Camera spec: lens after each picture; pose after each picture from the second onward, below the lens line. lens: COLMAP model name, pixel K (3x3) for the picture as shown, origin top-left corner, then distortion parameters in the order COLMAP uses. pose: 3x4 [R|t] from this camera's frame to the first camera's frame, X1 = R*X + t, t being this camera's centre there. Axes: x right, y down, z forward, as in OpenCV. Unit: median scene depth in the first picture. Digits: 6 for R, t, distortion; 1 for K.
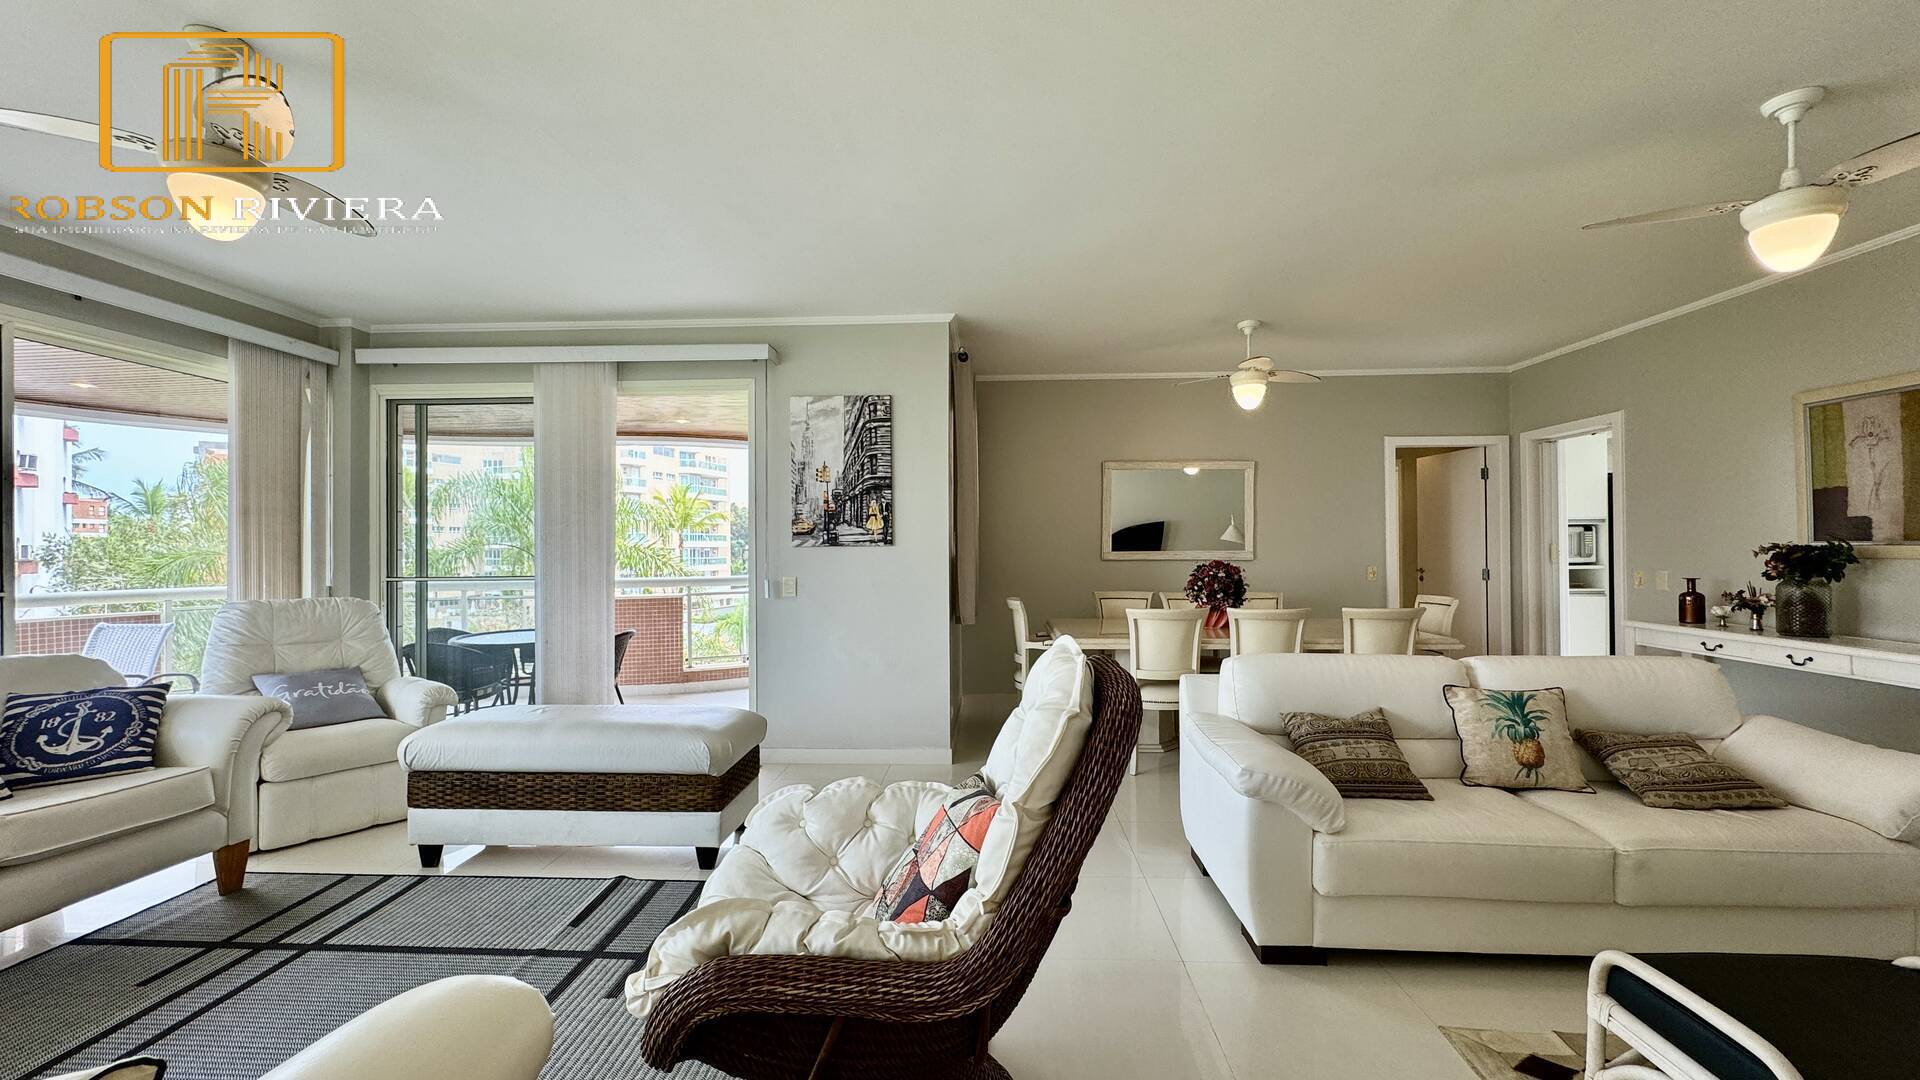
lens RADIAL K [[762.2, 0, 959.0], [0, 762.2, 541.1], [0, 0, 1]] dist [-0.003747, 0.000499]
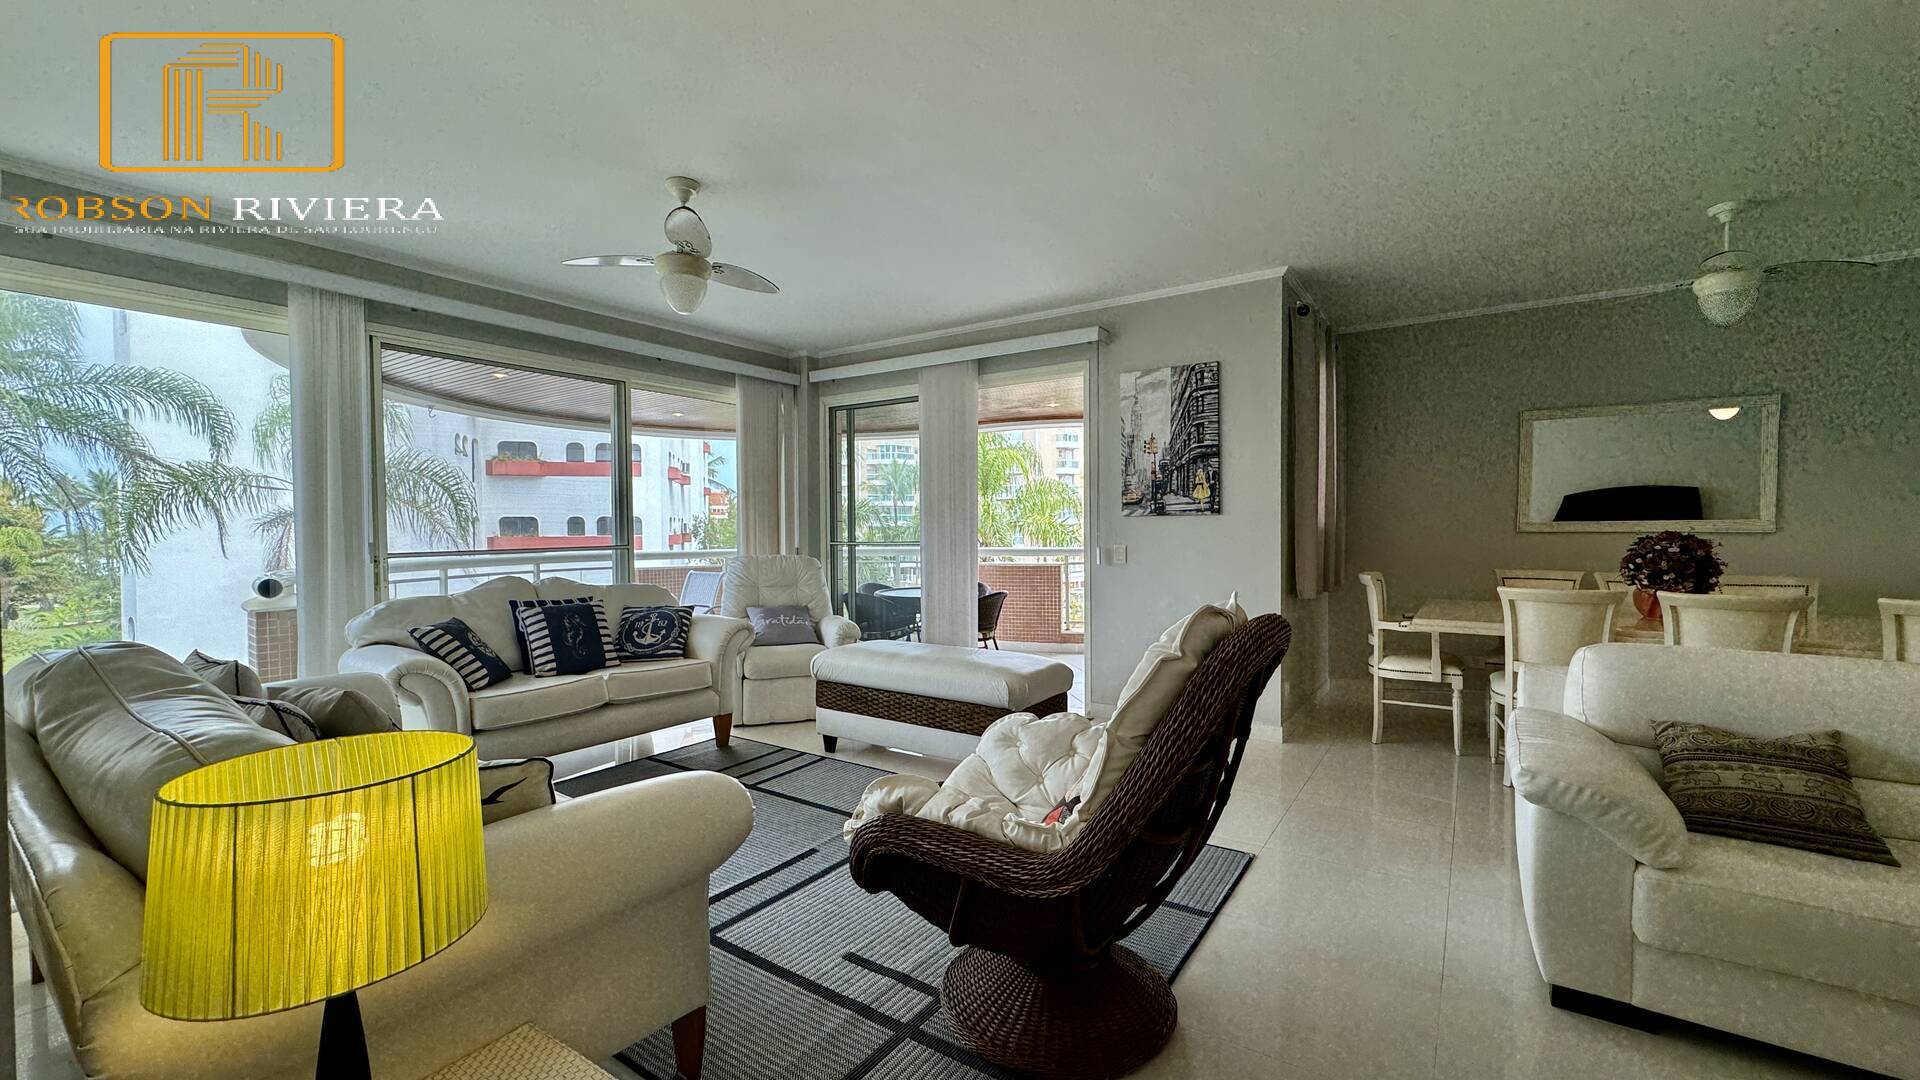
lens RADIAL K [[762.2, 0, 959.6], [0, 762.2, 541.4], [0, 0, 1]] dist [-0.003747, 0.000499]
pose [[0.851930, 0.009808, -0.523563, 0.179739], [0.005991, 0.999577, 0.028473, 0.013639], [0.523621, -0.027394, 0.851511, -0.021363]]
